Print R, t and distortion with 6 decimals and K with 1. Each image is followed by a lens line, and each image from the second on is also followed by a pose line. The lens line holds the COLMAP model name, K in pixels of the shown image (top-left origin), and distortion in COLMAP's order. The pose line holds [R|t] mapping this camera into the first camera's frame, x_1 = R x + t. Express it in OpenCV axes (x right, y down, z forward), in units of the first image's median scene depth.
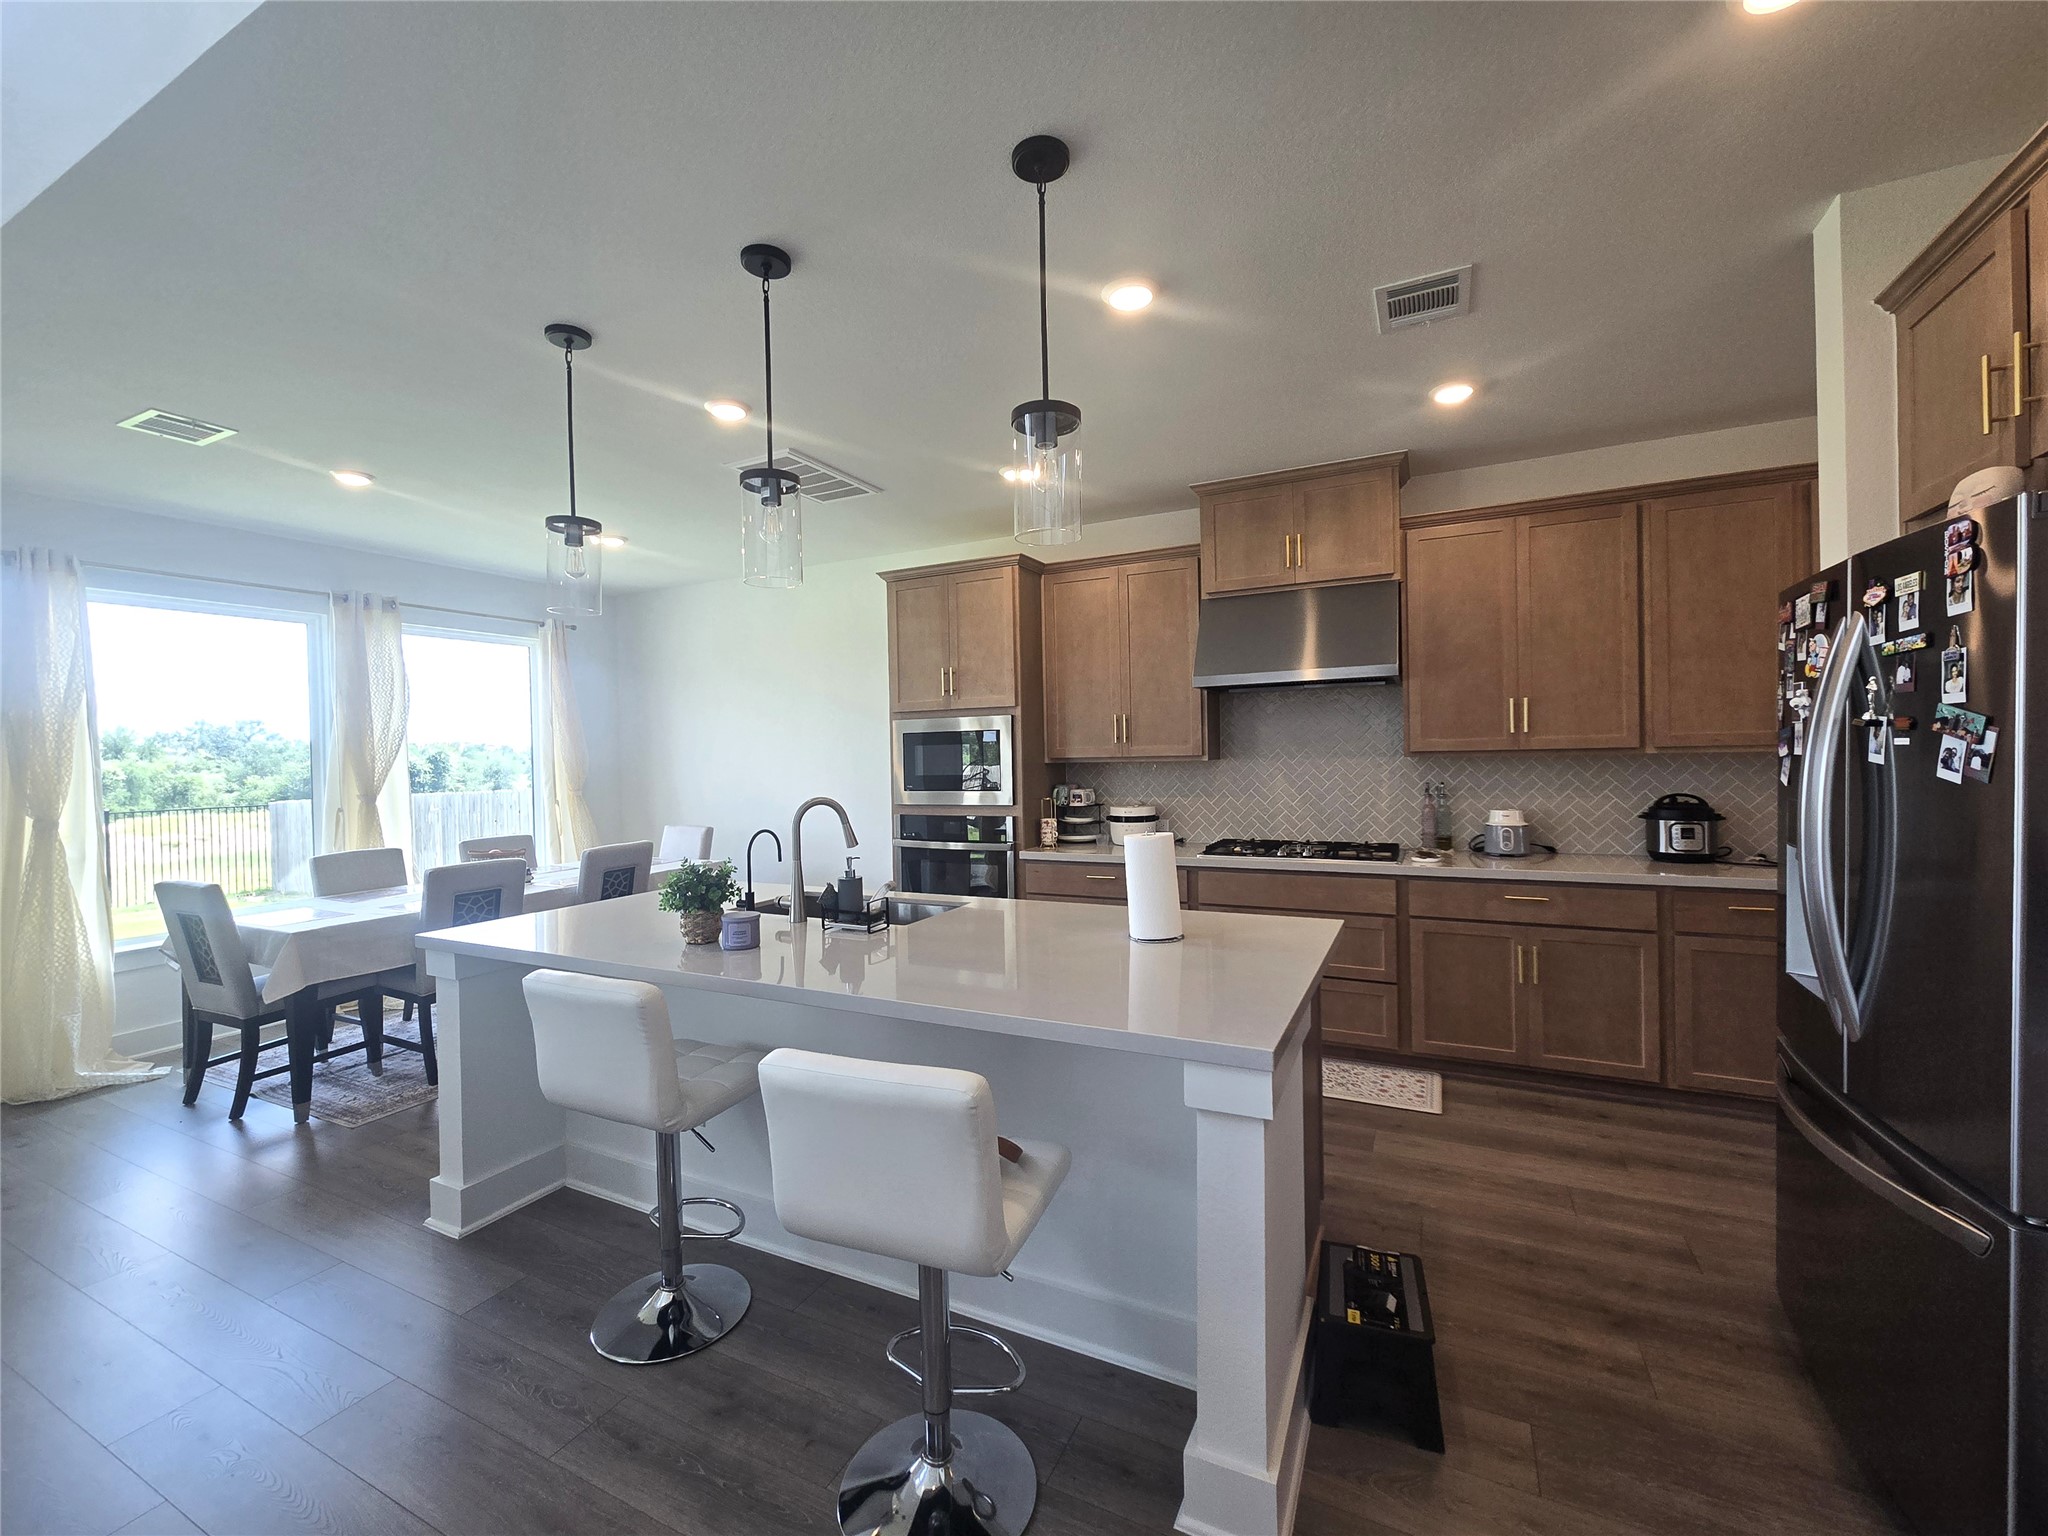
lens RADIAL K [[840.6, 0, 1020.3], [0, 840.6, 758.9], [0, 0, 1]] dist [-0.002047, 0.000397]
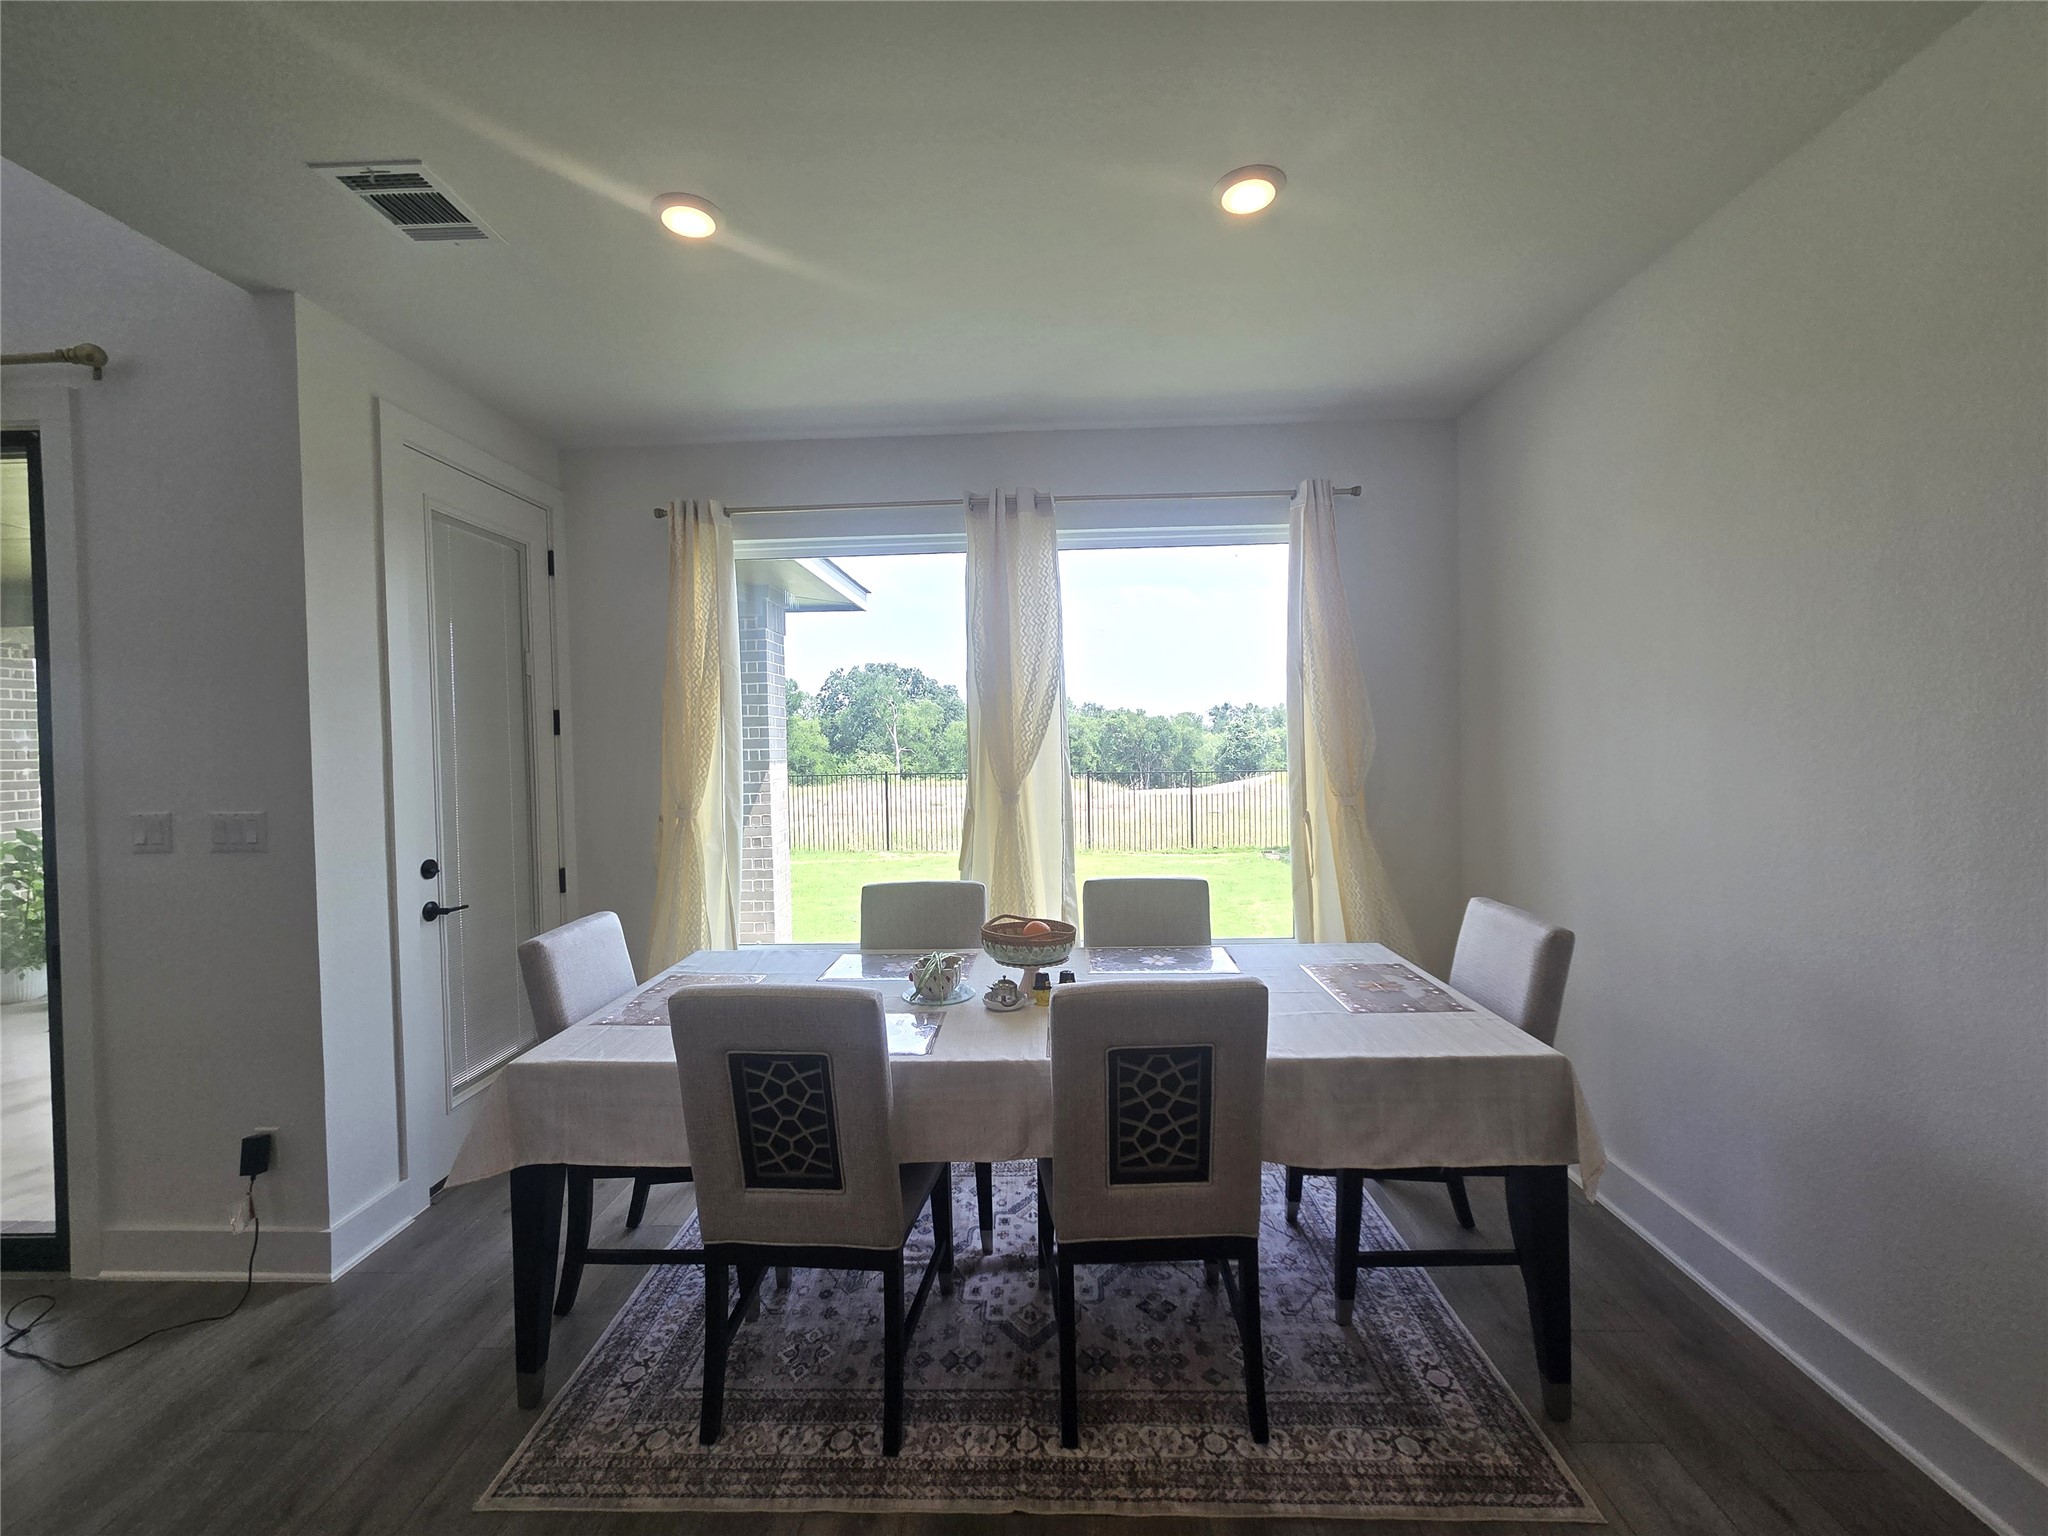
lens RADIAL K [[840.6, 0, 1020.3], [0, 840.6, 758.9], [0, 0, 1]] dist [-0.002047, 0.000397]
pose [[0.414274, 0.029464, -0.909675, -0.209722], [0.006671, 0.999351, 0.035406, -0.008258], [0.910128, -0.020736, 0.413808, 0.966968]]
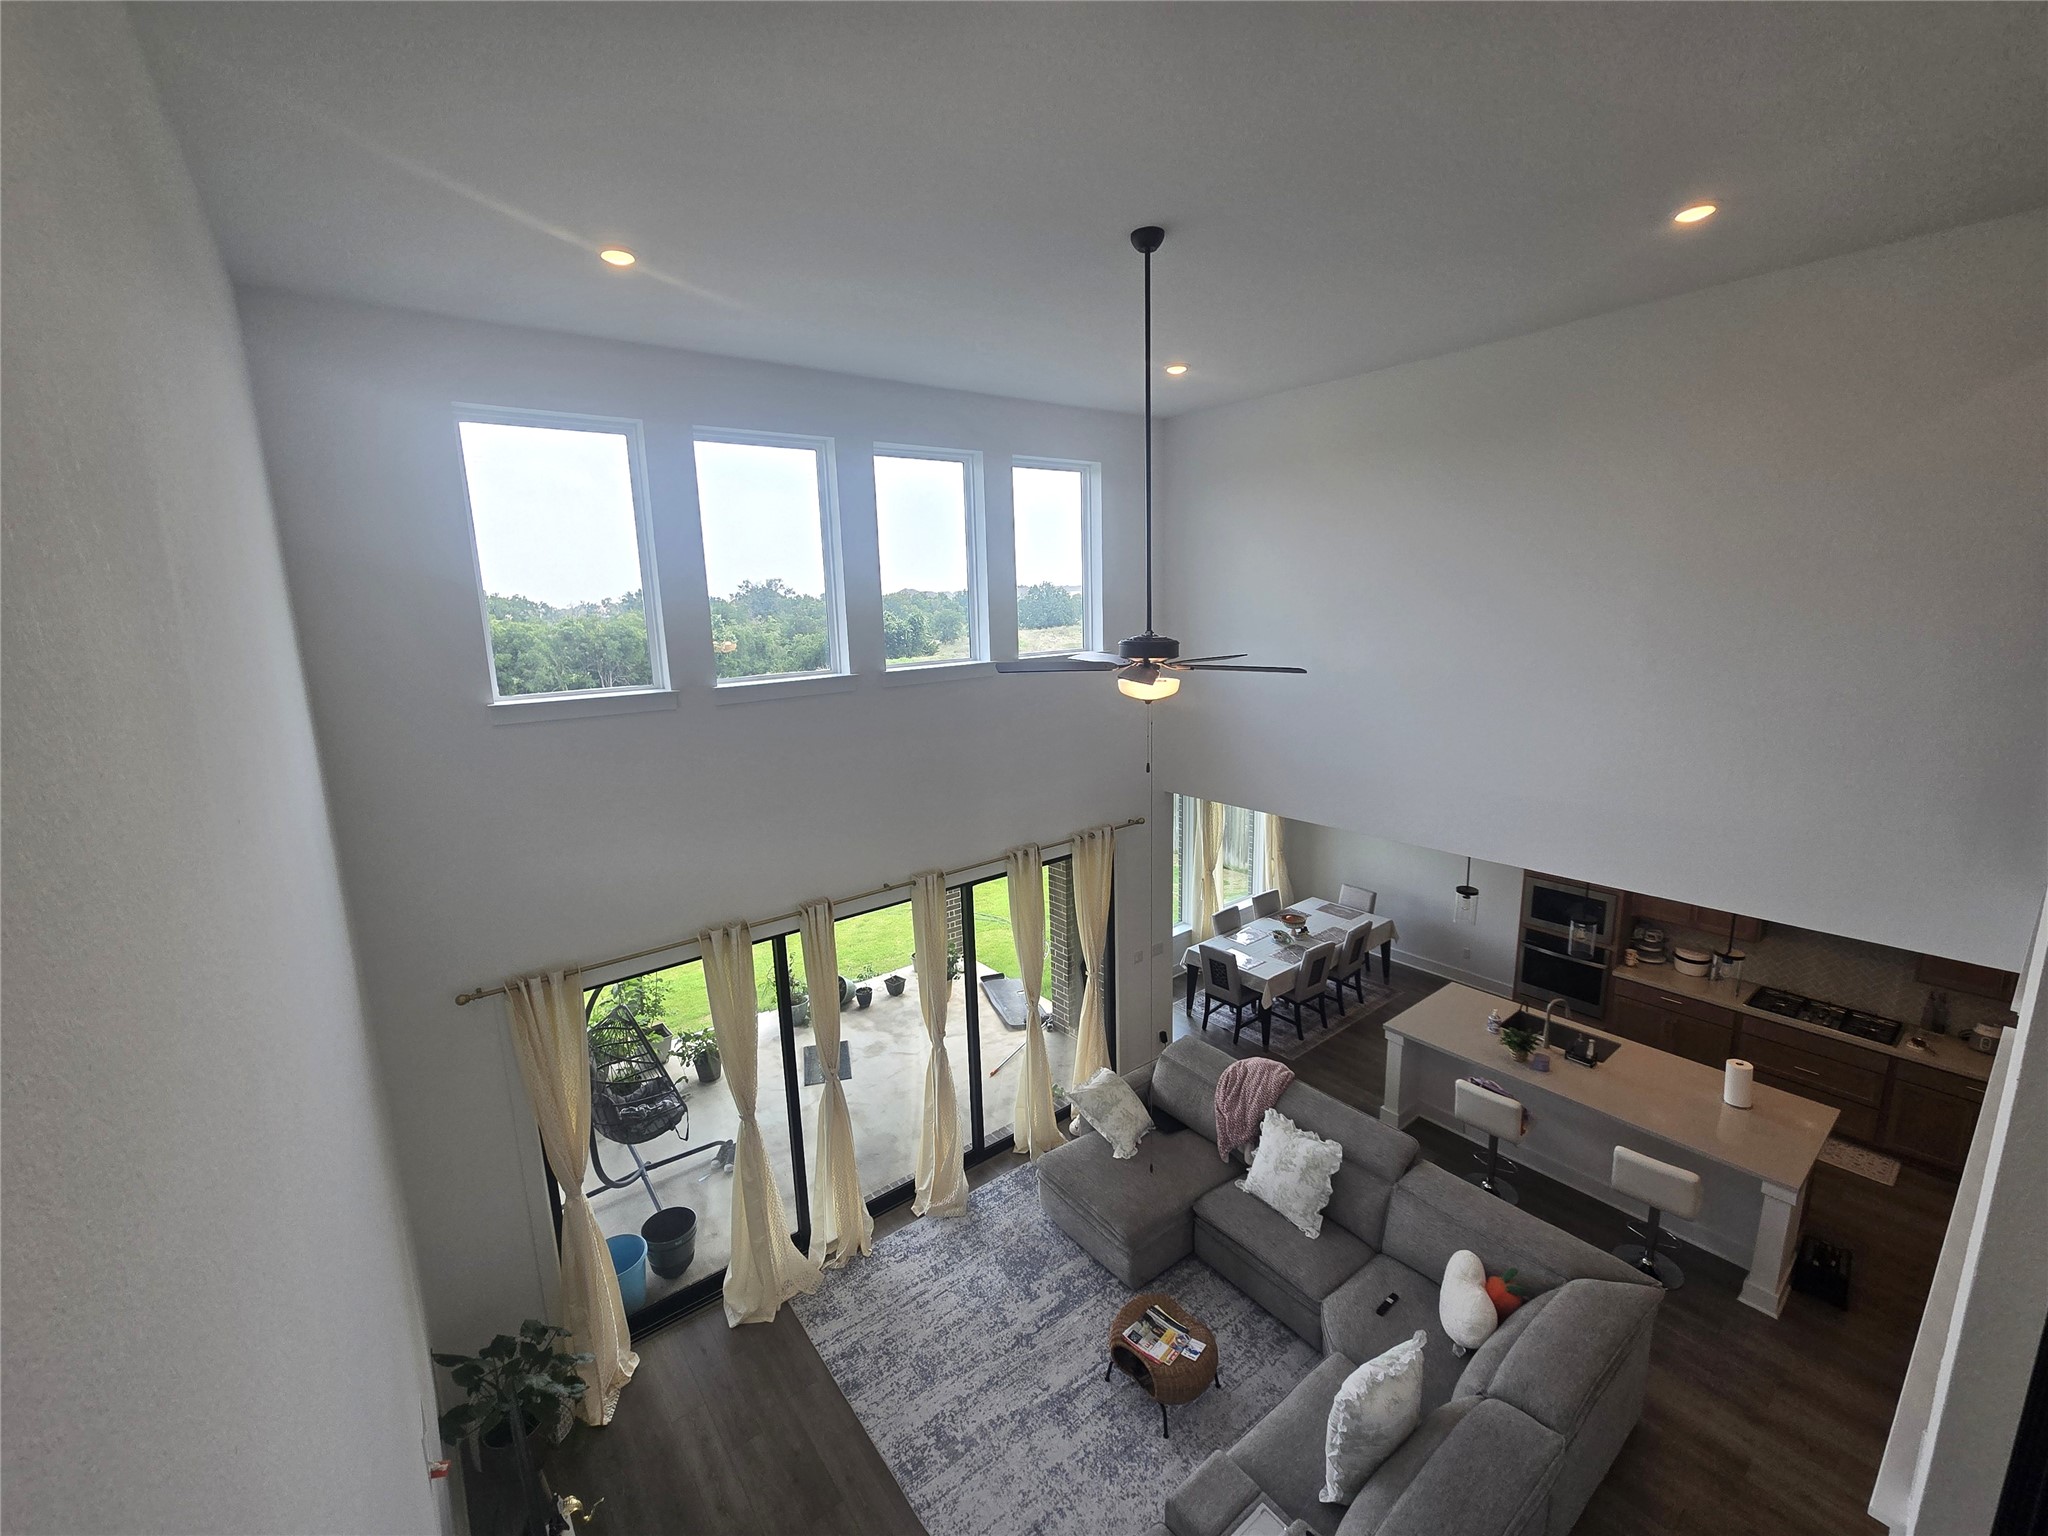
lens RADIAL K [[840.0, 0, 1016.6], [0, 840.0, 760.2], [0, 0, 1]] dist [-0.001319, -0.000050]
pose [[0.901051, 0.074255, -0.427309, -0.480973], [0.011098, 0.980965, 0.193868, -0.799045], [0.433571, -0.179427, 0.883075, -1.195547]]
